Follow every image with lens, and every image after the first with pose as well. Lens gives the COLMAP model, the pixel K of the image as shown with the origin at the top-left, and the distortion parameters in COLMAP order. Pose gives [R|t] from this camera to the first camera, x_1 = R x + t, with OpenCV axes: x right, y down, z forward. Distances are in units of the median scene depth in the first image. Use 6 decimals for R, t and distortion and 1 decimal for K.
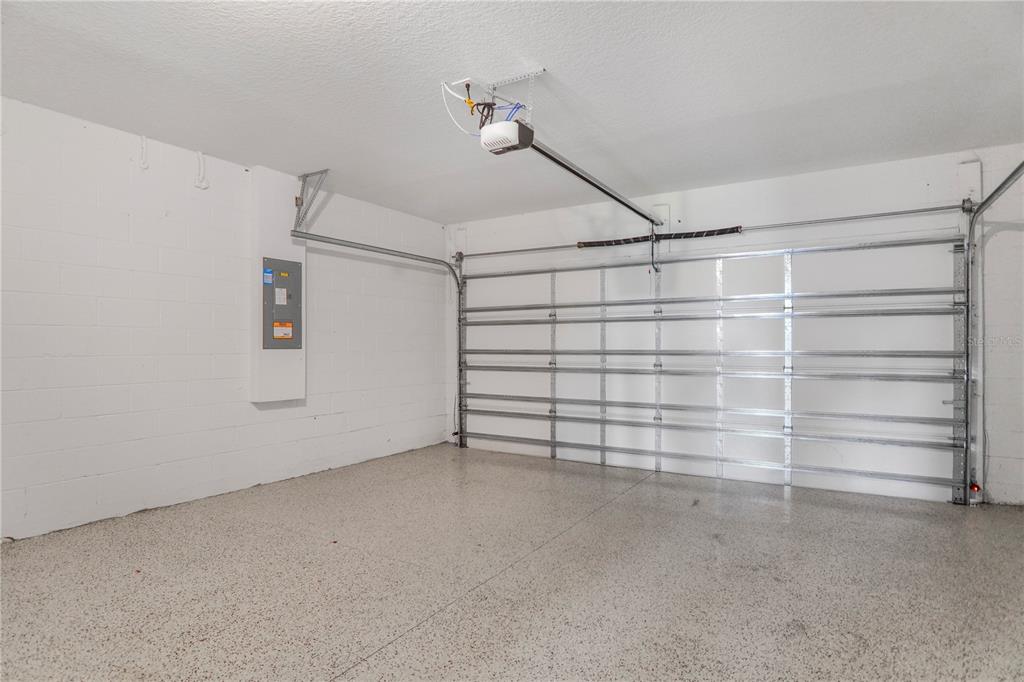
lens RADIAL K [[558.6, 0, 510.0], [0, 558.6, 343.2], [0, 0, 1]] dist [-0.019638, 0.003028]
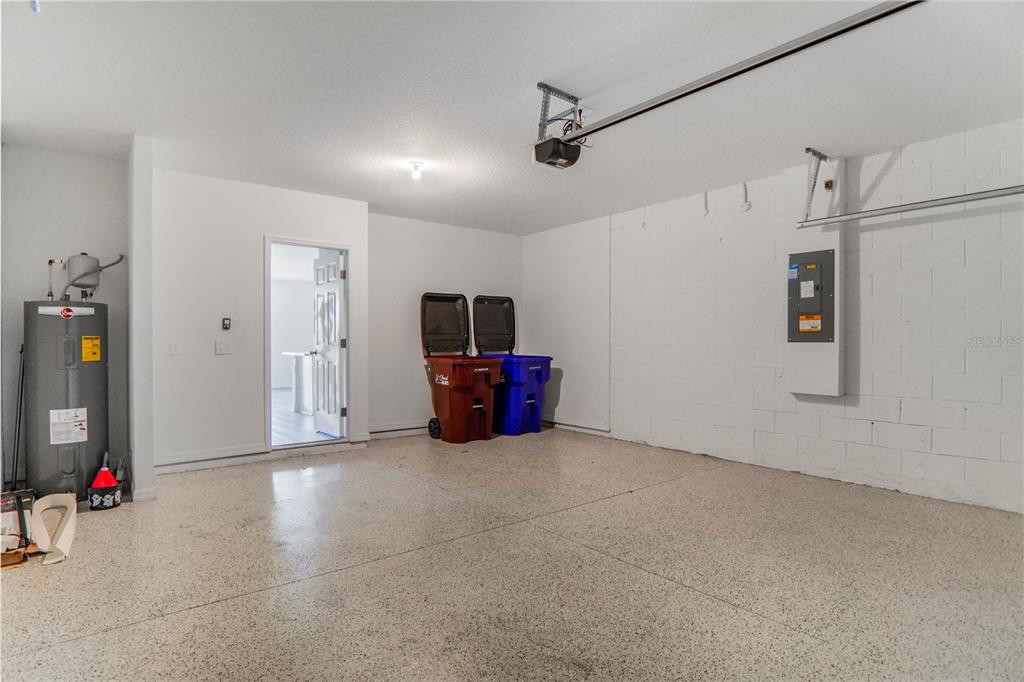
lens RADIAL K [[558.6, 0, 510.9], [0, 558.6, 342.8], [0, 0, 1]] dist [-0.019638, 0.003028]
pose [[-0.357353, 0.001803, -0.933968, 0.704578], [0.006974, 0.999975, -0.000738, 0.008597], [0.933943, -0.006777, -0.357357, 0.859422]]
